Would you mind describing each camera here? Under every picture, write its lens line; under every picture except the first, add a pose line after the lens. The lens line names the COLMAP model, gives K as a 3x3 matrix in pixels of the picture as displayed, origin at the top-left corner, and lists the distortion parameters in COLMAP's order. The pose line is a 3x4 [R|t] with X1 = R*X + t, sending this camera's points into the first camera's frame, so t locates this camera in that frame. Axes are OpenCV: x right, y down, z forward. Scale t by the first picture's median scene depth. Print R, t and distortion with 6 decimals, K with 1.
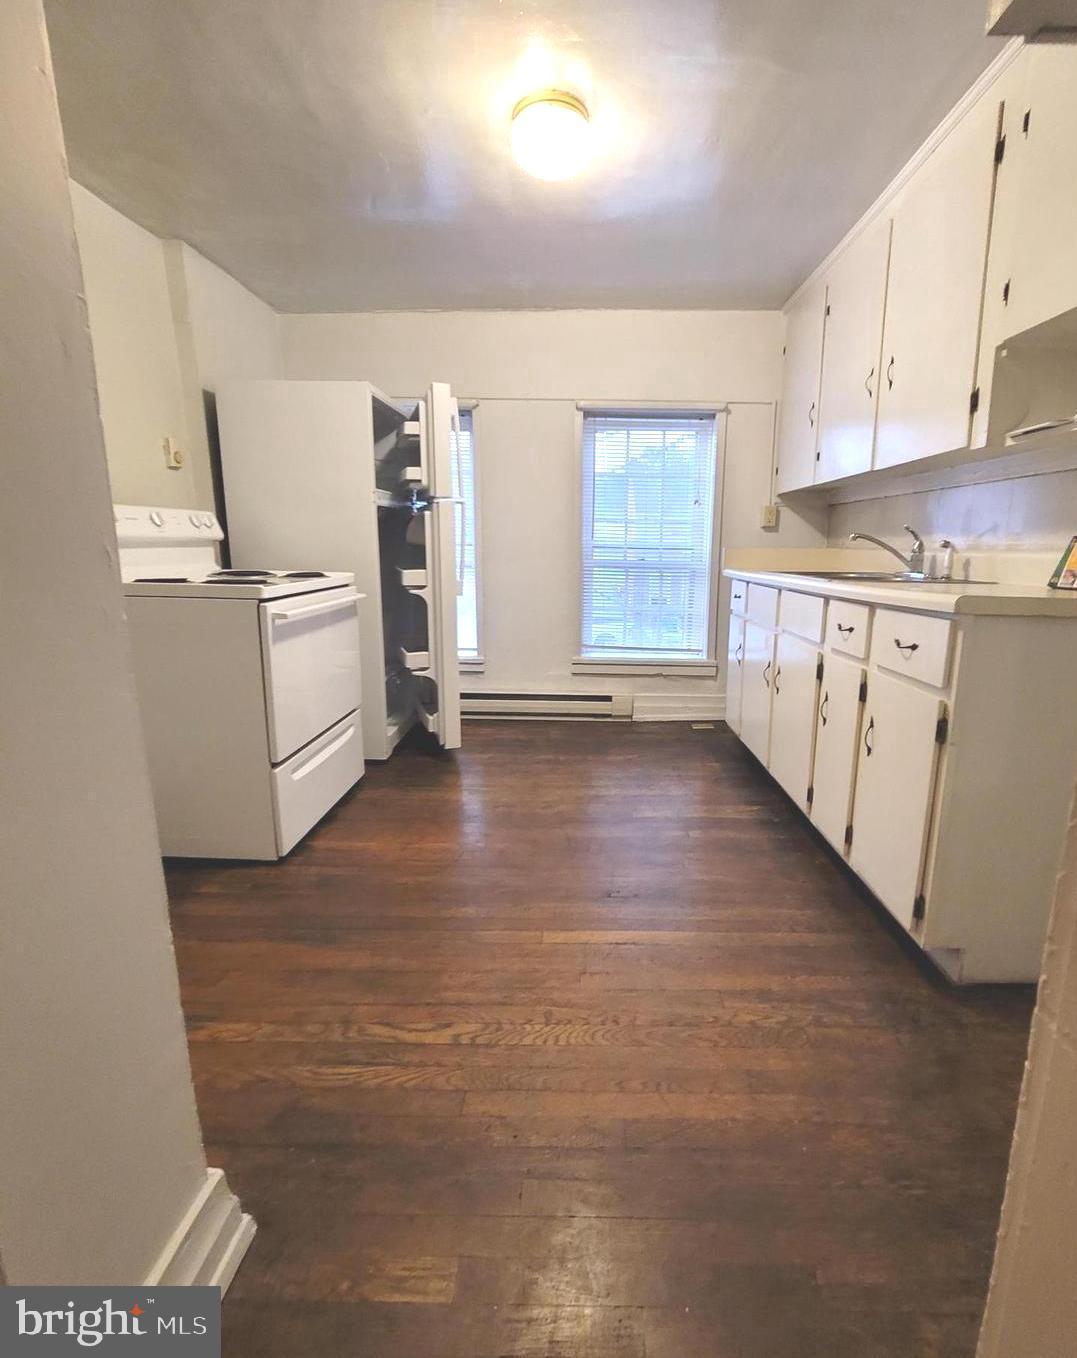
lens RADIAL K [[634.3, 0, 580.5], [0, 634.3, 663.9], [0, 0, 1]] dist [-0.001232, 0.000462]
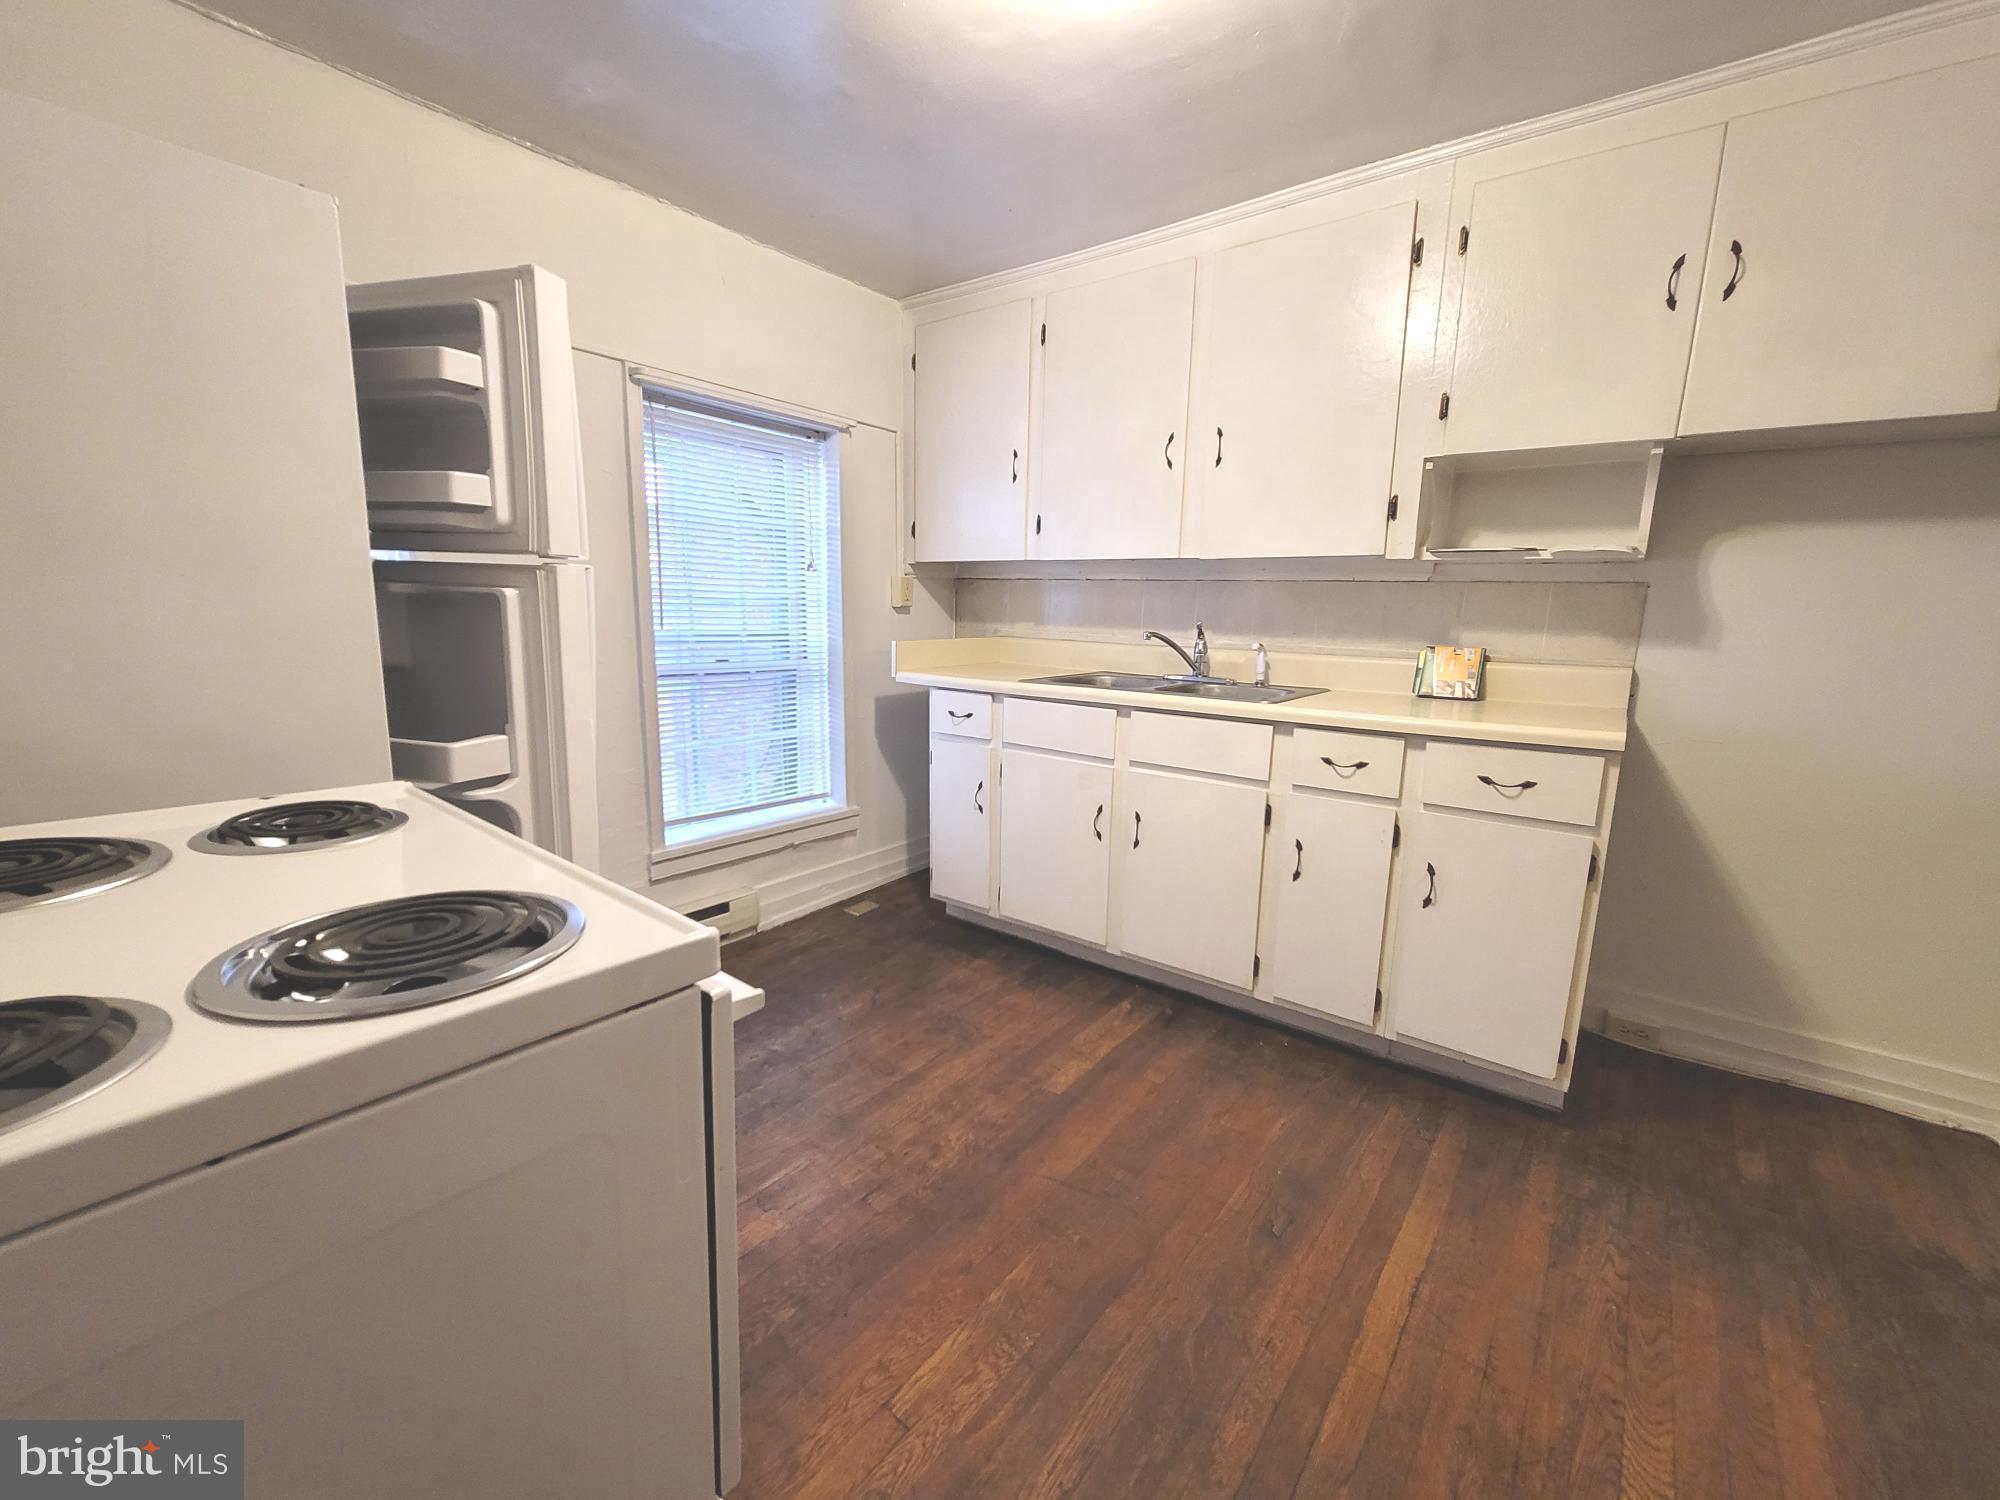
lens RADIAL K [[807.4, 0, 995.2], [0, 807.4, 751.6], [0, 0, 1]] dist [-0.008230, 0.001464]
pose [[0.614419, -0.138258, 0.776771, -0.468782], [0.127862, 0.988961, 0.074888, -0.143519], [-0.778550, 0.053307, 0.625314, 0.472037]]
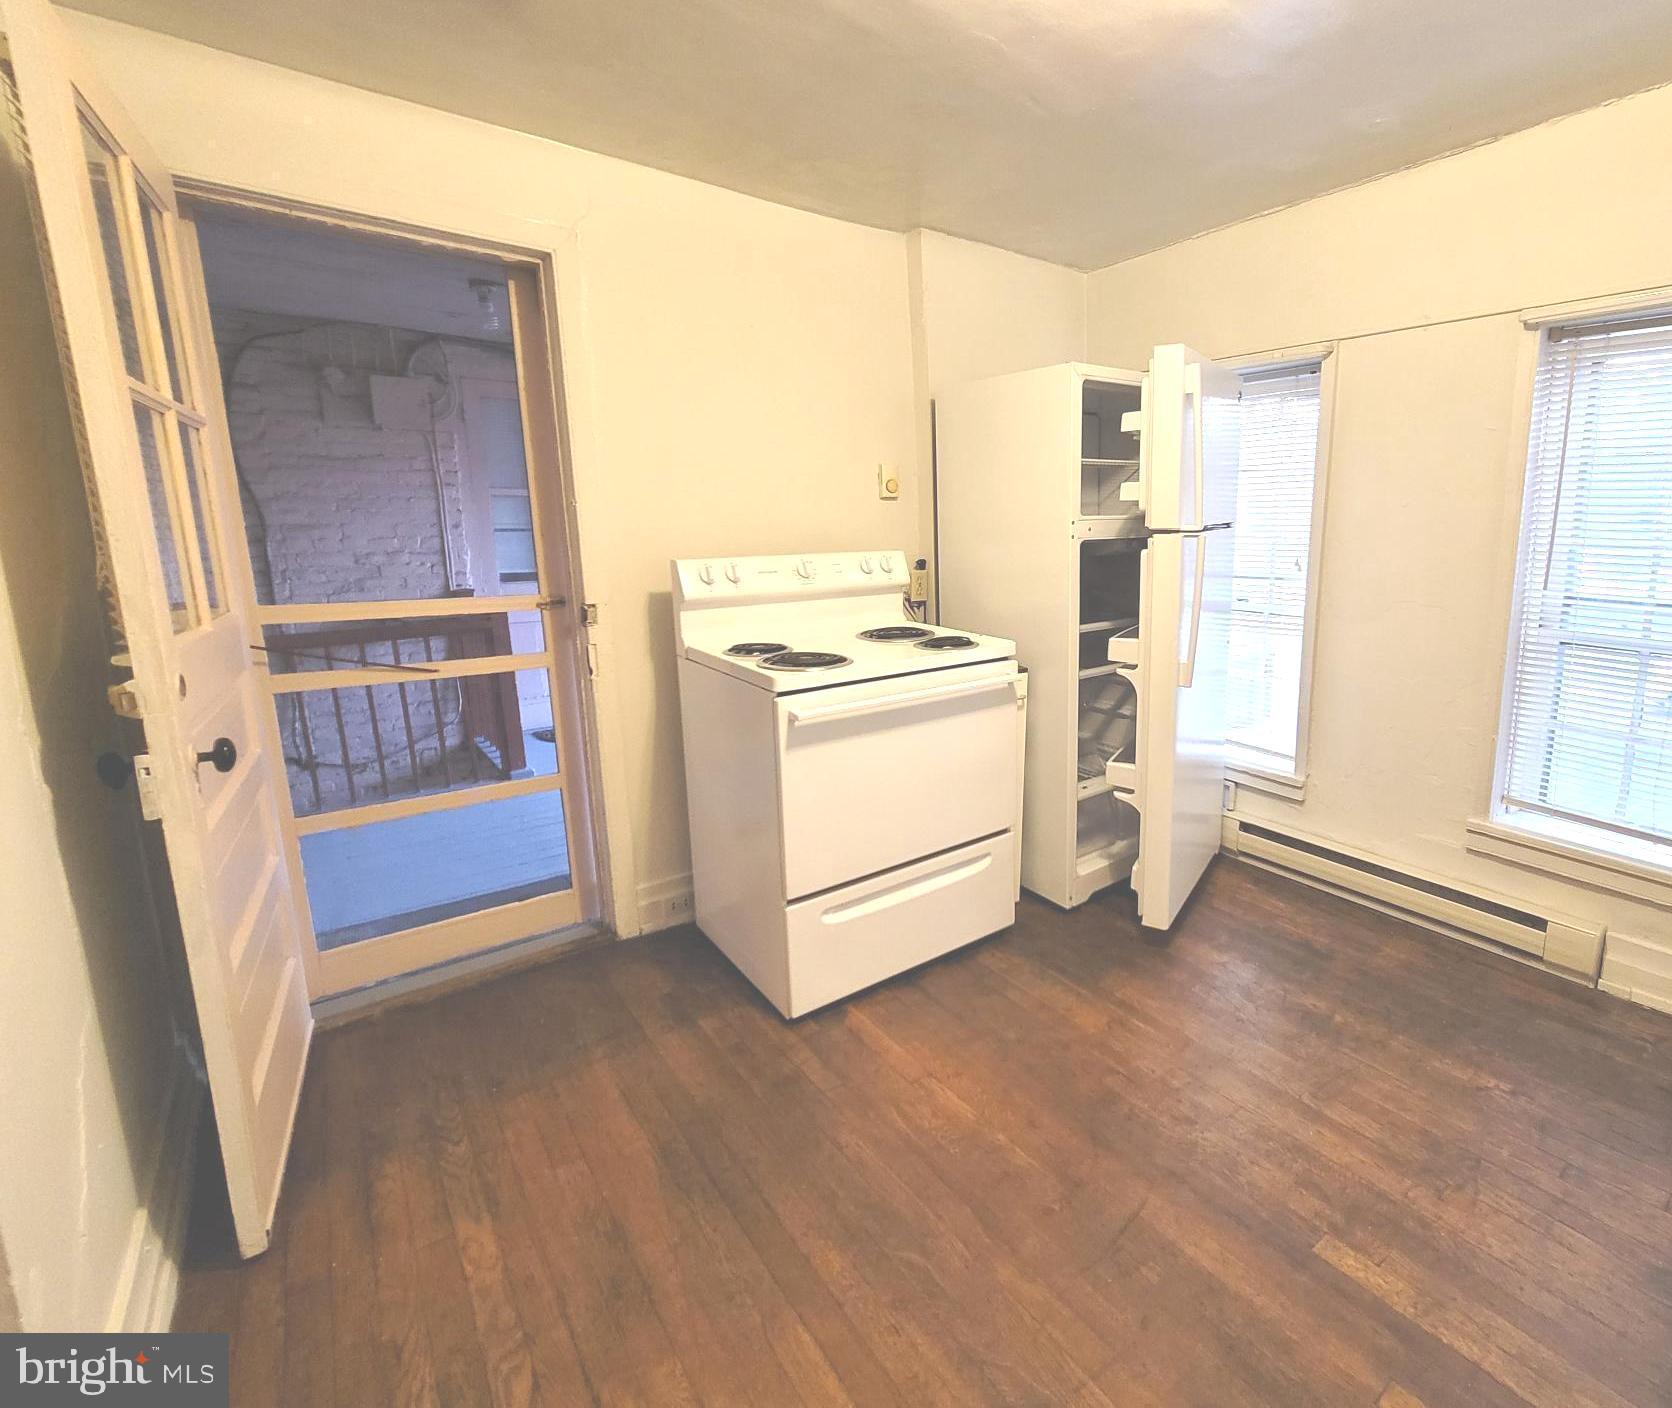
lens RADIAL K [[824.2, 0, 979.9], [0, 824.2, 657.2], [0, 0, 1]] dist [-0.001128, 0.000234]
pose [[0.649561, 0.117848, -0.751121, 0.284706], [-0.131971, 0.990394, 0.041262, -0.151668], [0.748768, 0.072323, 0.658874, 0.358193]]
